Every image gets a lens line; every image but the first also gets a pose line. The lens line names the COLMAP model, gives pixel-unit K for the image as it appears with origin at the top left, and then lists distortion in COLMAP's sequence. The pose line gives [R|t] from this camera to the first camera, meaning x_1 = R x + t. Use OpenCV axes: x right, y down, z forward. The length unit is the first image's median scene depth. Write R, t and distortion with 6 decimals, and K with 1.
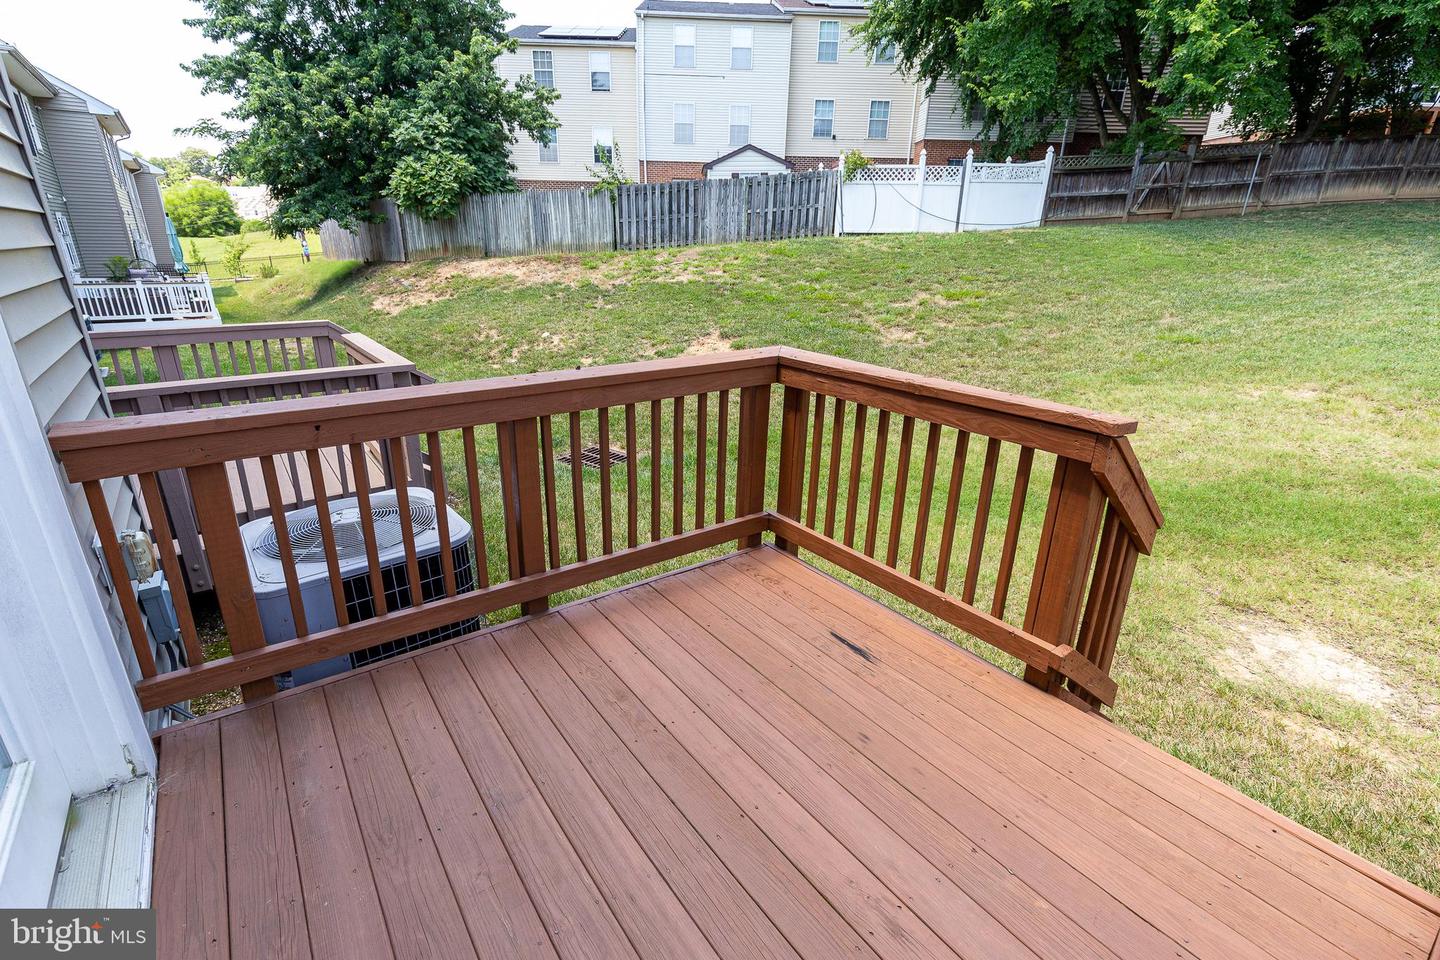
lens RADIAL K [[647.6, 0, 720.0], [0, 647.6, 480.0], [0, 0, 1]] dist [0.000504, 0.000068]
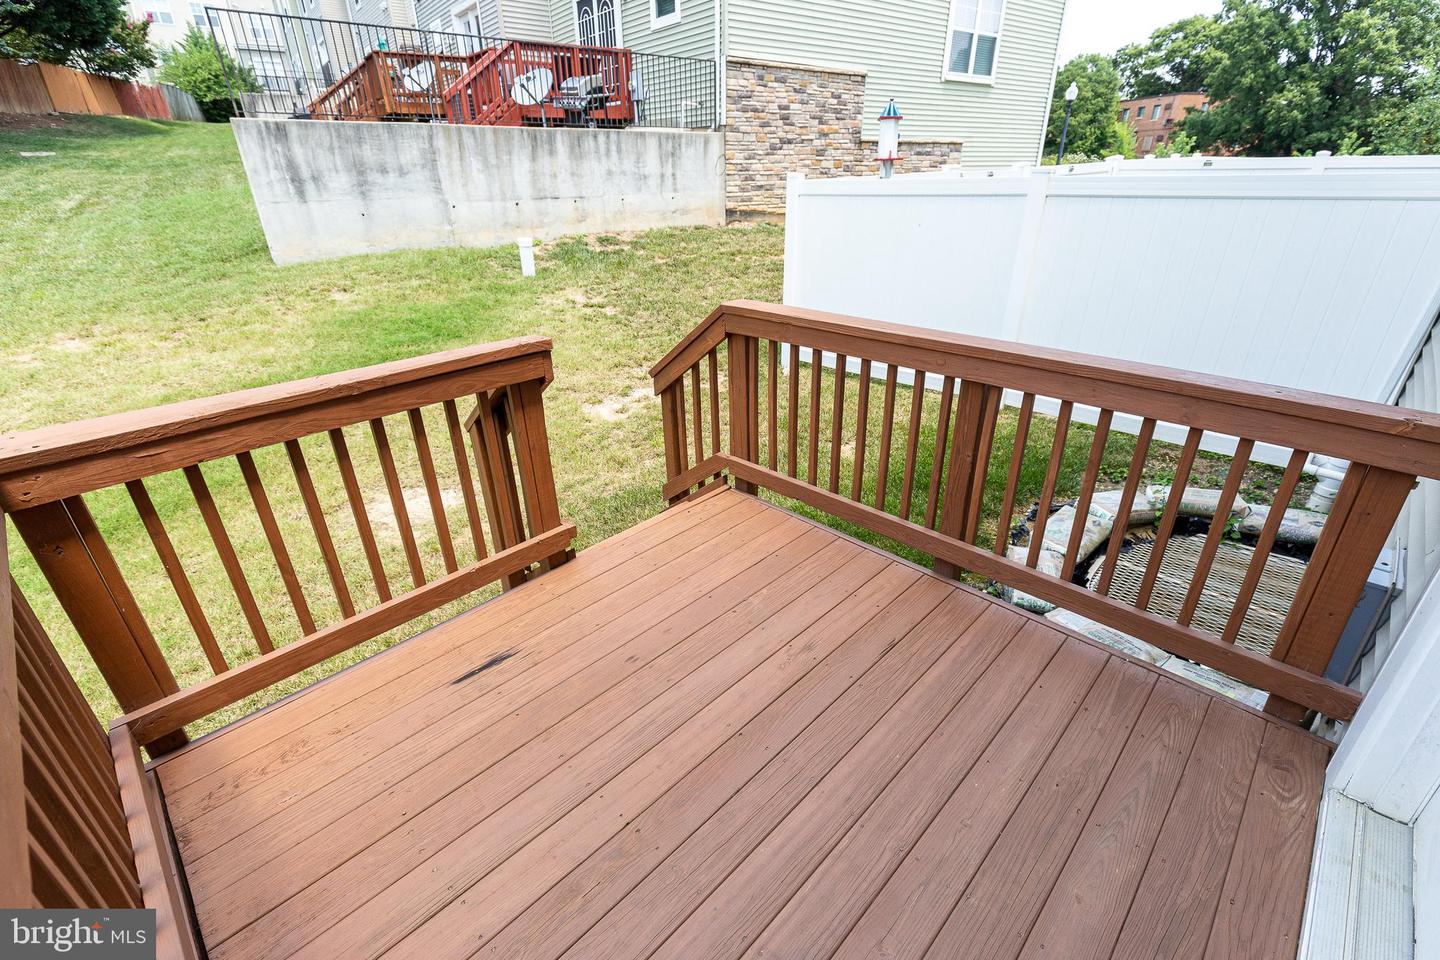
lens RADIAL K [[648.1, 0, 713.2], [0, 648.1, 483.1], [0, 0, 1]] dist [0.004546, 0.000114]
pose [[-0.155214, -0.446045, 0.881449, -0.158677], [0.352727, 0.808425, 0.471204, -0.078685], [-0.922763, 0.384049, 0.031854, 0.178965]]
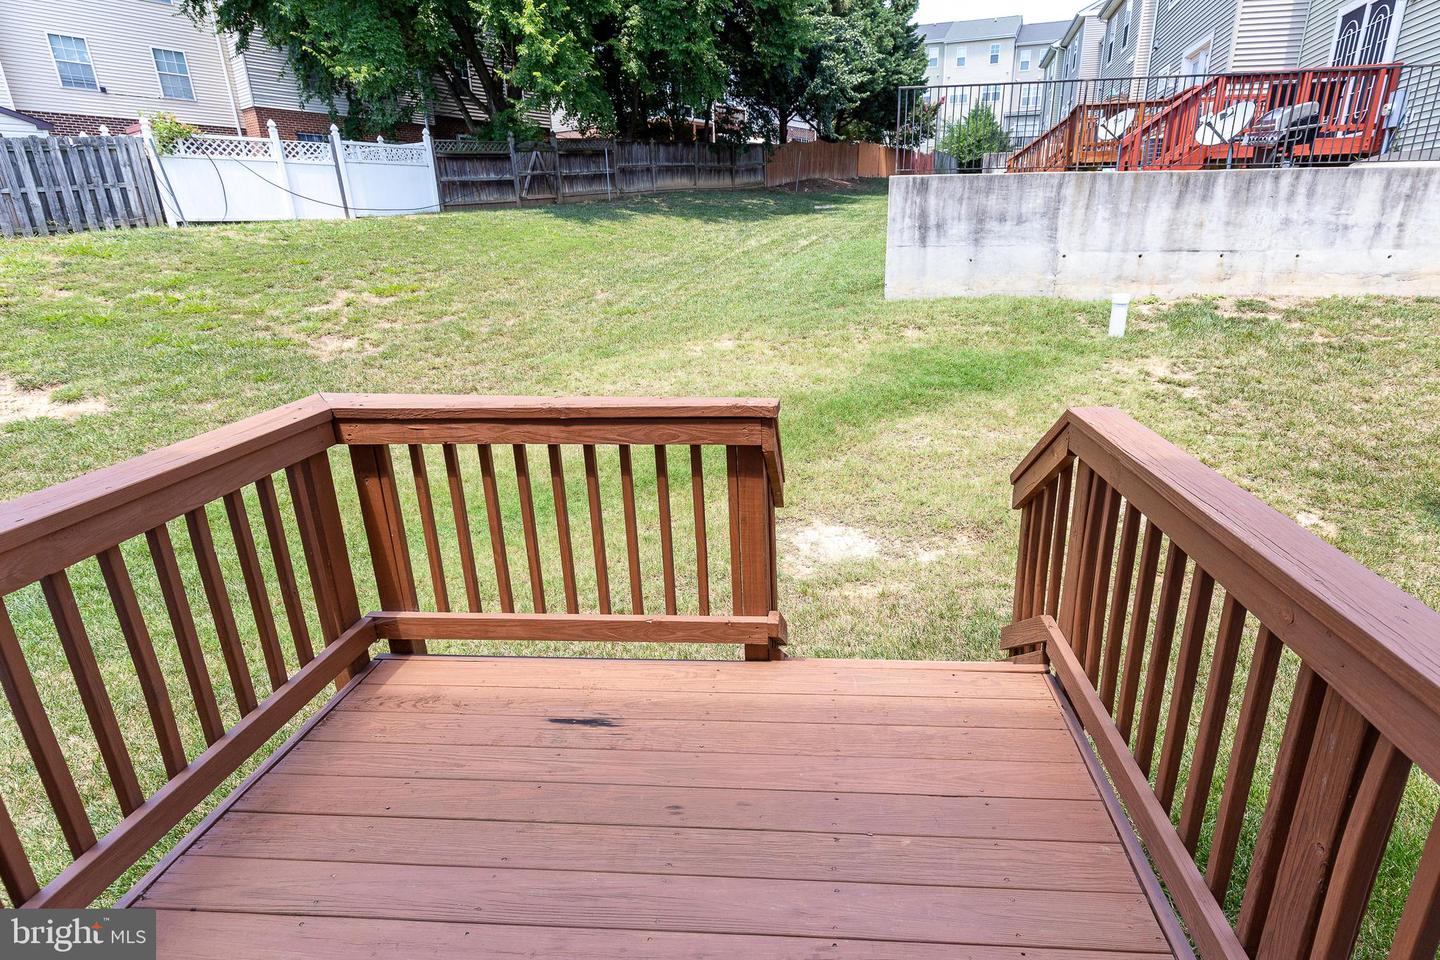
lens RADIAL K [[687.3, 0, 723.8], [0, 687.3, 453.9], [0, 0, 1]] dist [0.001818, -0.000158]
pose [[0.640697, -0.266686, 0.719991, -0.070548], [0.286115, 0.953126, 0.098436, -0.034024], [-0.712493, 0.142933, 0.686967, 0.062807]]
